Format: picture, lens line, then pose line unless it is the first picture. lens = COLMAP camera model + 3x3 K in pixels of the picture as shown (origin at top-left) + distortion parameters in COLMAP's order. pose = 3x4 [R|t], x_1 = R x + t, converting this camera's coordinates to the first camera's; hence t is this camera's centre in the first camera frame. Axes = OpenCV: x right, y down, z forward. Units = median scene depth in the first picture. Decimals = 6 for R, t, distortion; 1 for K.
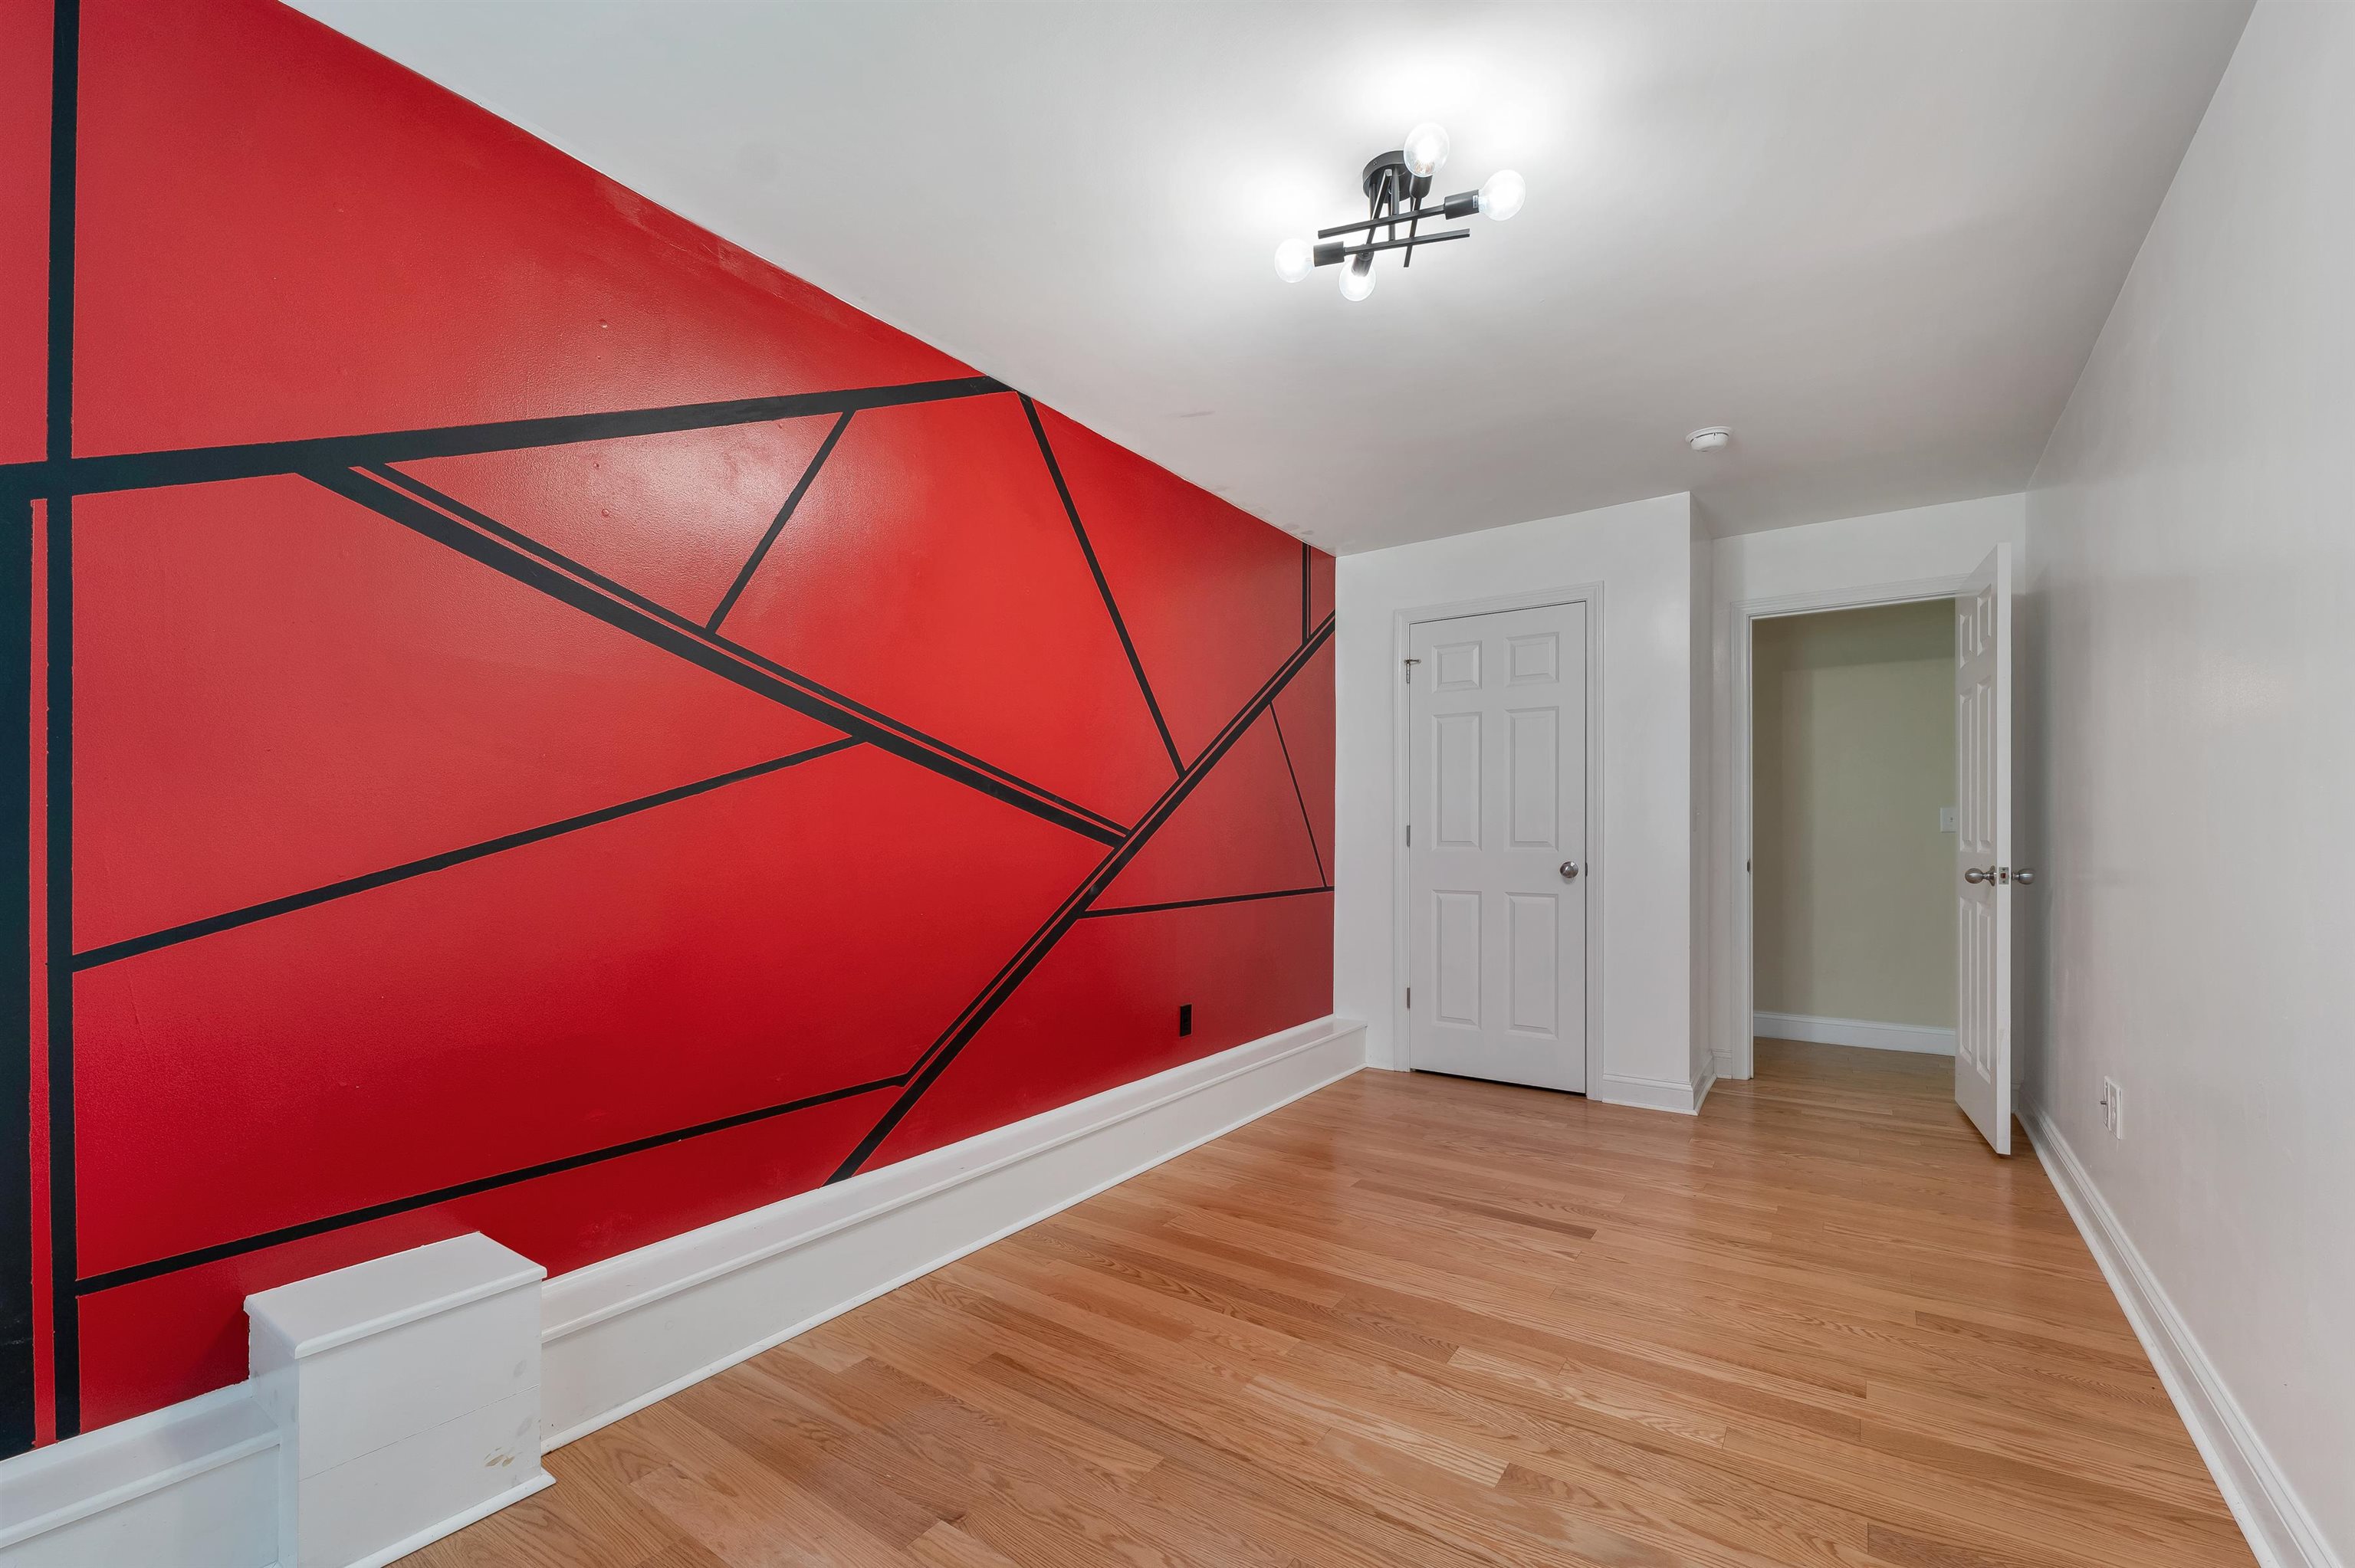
lens RADIAL K [[976.2, 0, 1178.2], [0, 976.2, 818.2], [0, 0, 1]] dist [0.001090, -0.000166]
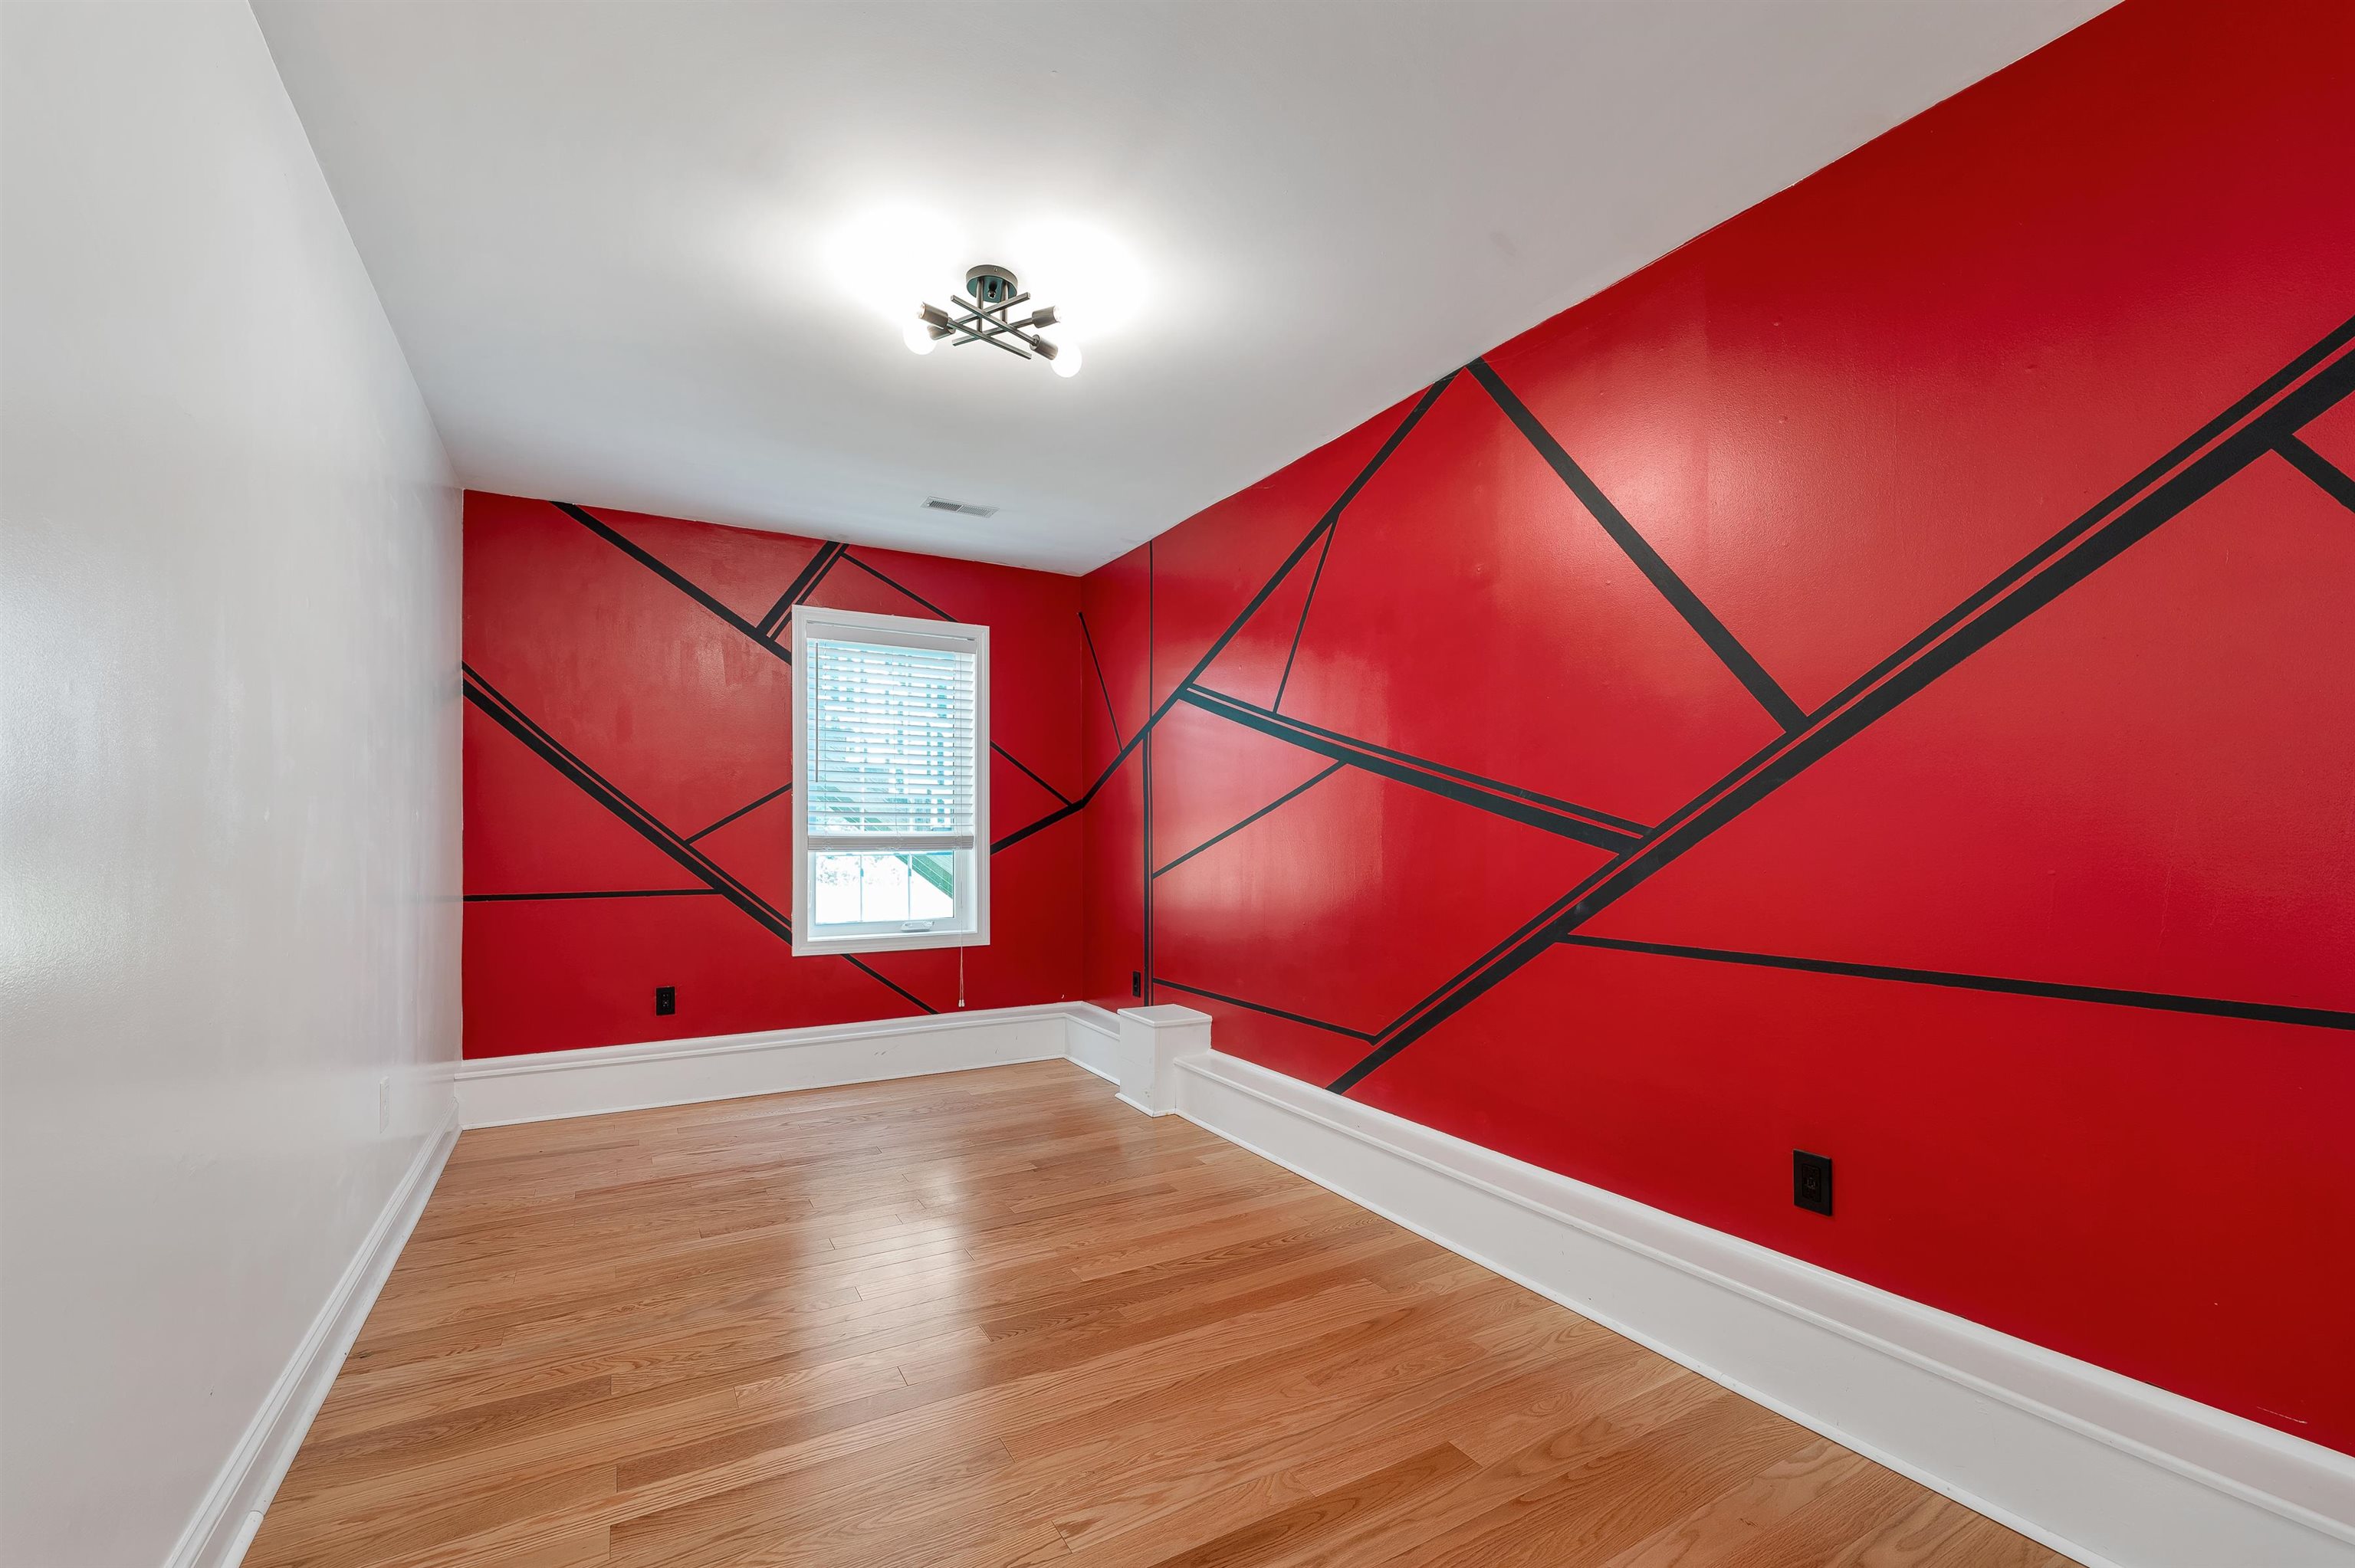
lens RADIAL K [[976.2, 0, 1178.2], [0, 976.2, 818.2], [0, 0, 1]] dist [0.001090, -0.000166]
pose [[-0.425237, -0.017596, -0.904911, 0.884158], [0.014155, 0.999559, -0.026088, 0.022853], [0.904972, -0.023902, -0.424800, 1.265319]]
